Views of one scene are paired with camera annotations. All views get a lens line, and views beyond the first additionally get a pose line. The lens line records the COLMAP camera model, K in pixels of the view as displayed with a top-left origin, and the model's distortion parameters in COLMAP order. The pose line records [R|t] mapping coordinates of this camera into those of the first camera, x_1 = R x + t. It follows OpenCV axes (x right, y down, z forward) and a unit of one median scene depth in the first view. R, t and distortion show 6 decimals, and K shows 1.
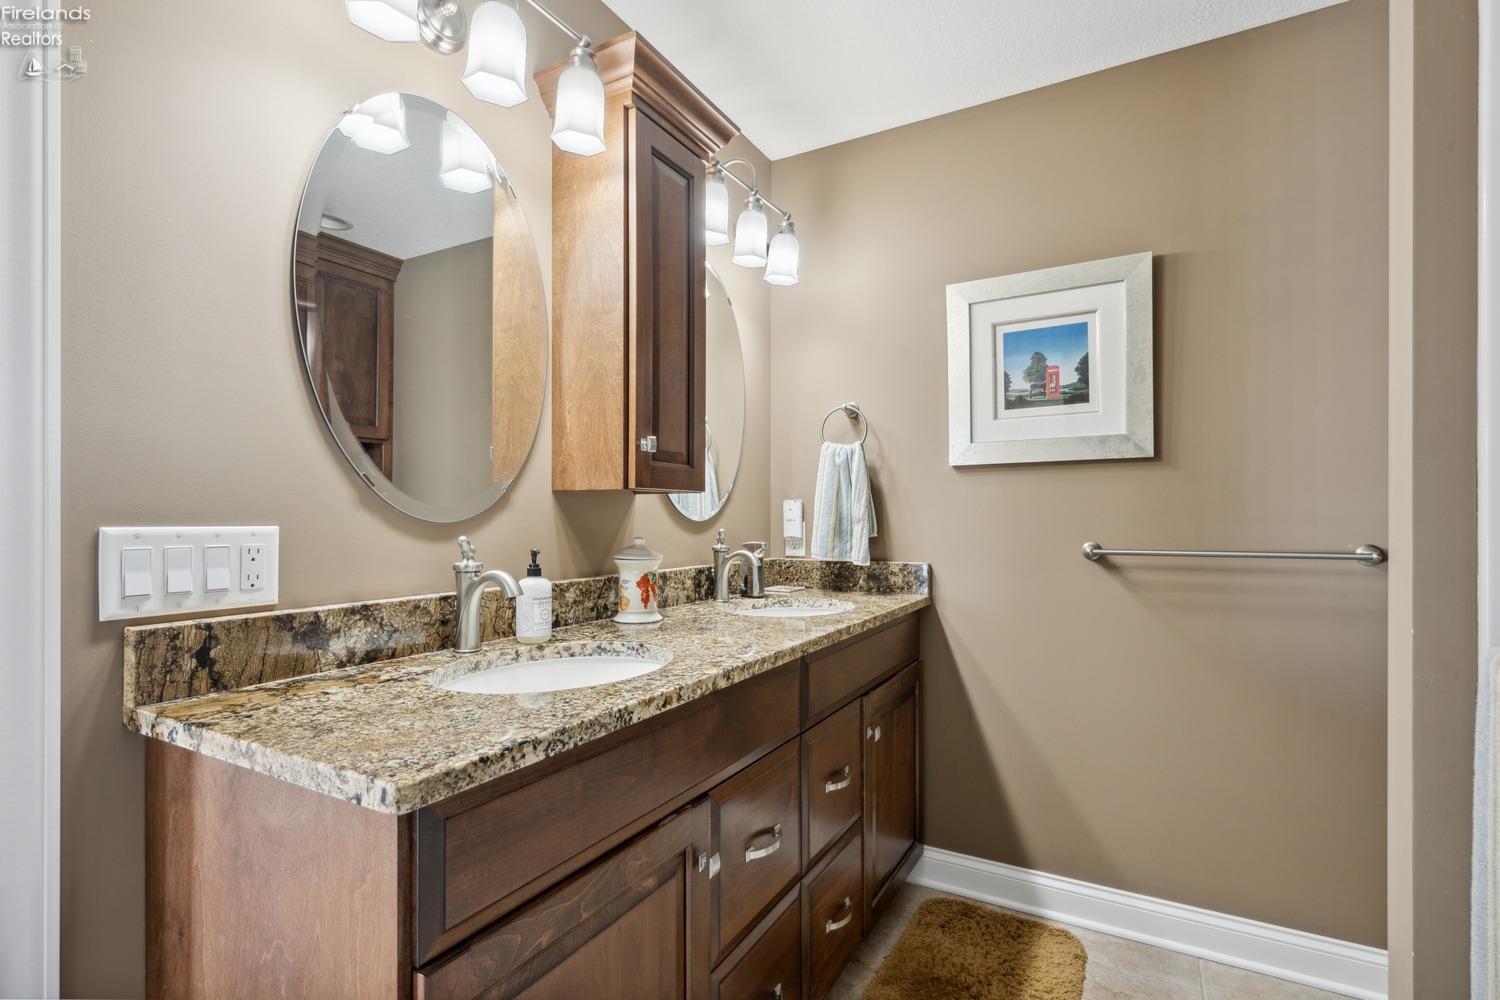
lens RADIAL K [[709.7, 0, 747.5], [0, 709.7, 513.8], [0, 0, 1]] dist [0.002268, 0.000753]
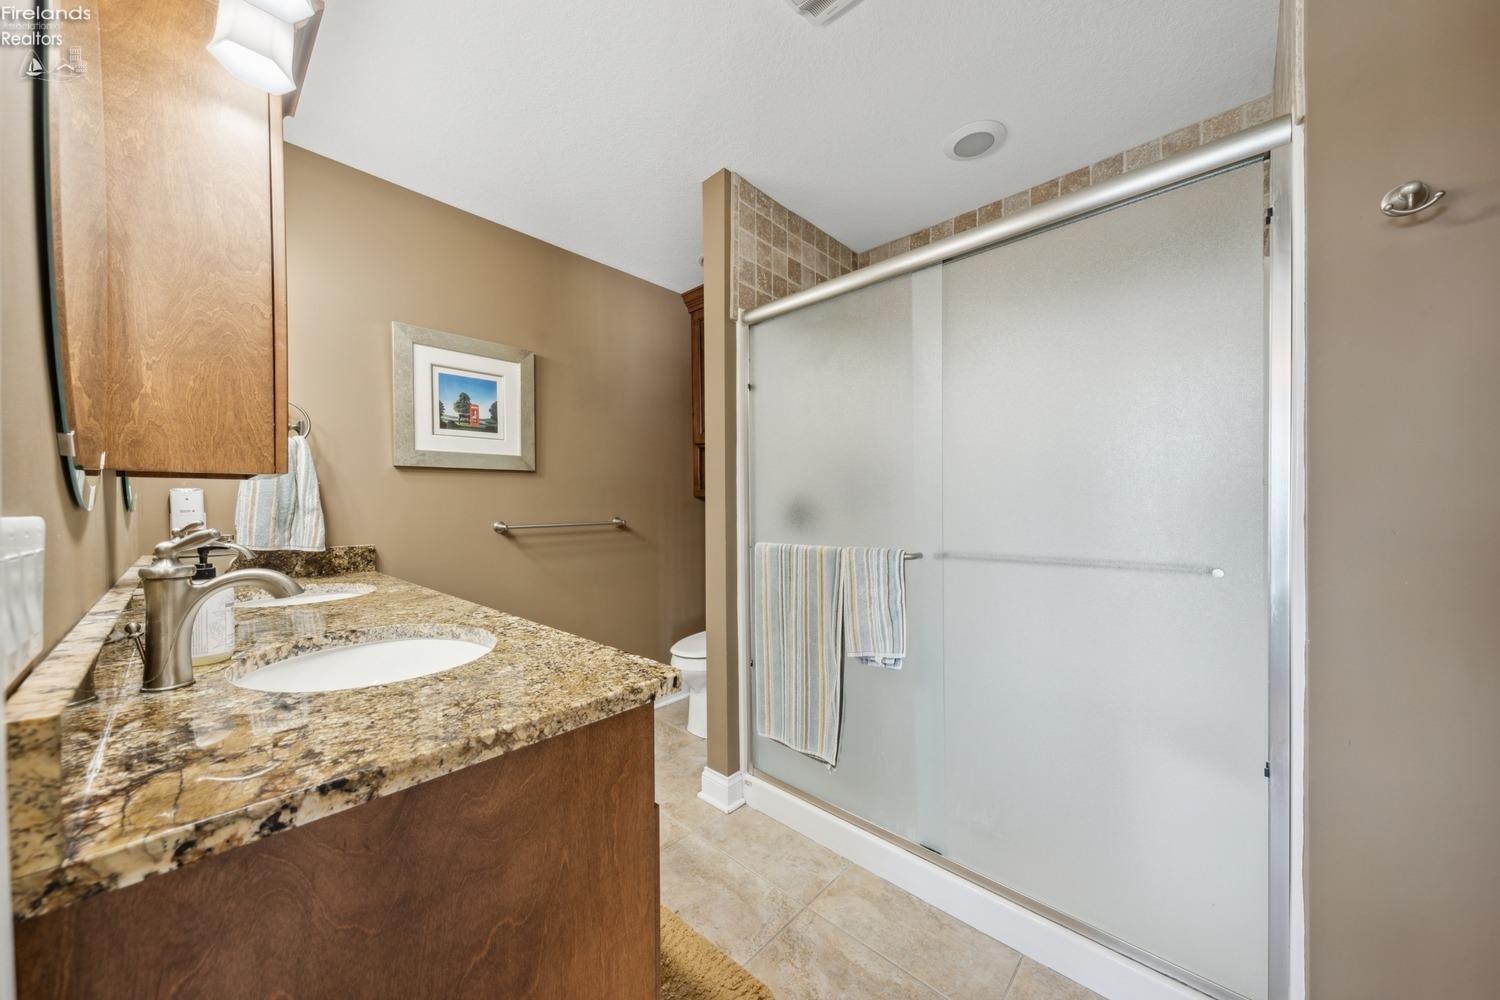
lens RADIAL K [[528.0, 0, 743.5], [0, 528.0, 505.2], [0, 0, 1]] dist [0.006114, -0.000562]
pose [[0.228030, -0.001024, 0.973654, -0.544488], [0.004713, 0.999989, -0.000052, 0.006070], [-0.973643, 0.004600, 0.228032, 0.205332]]
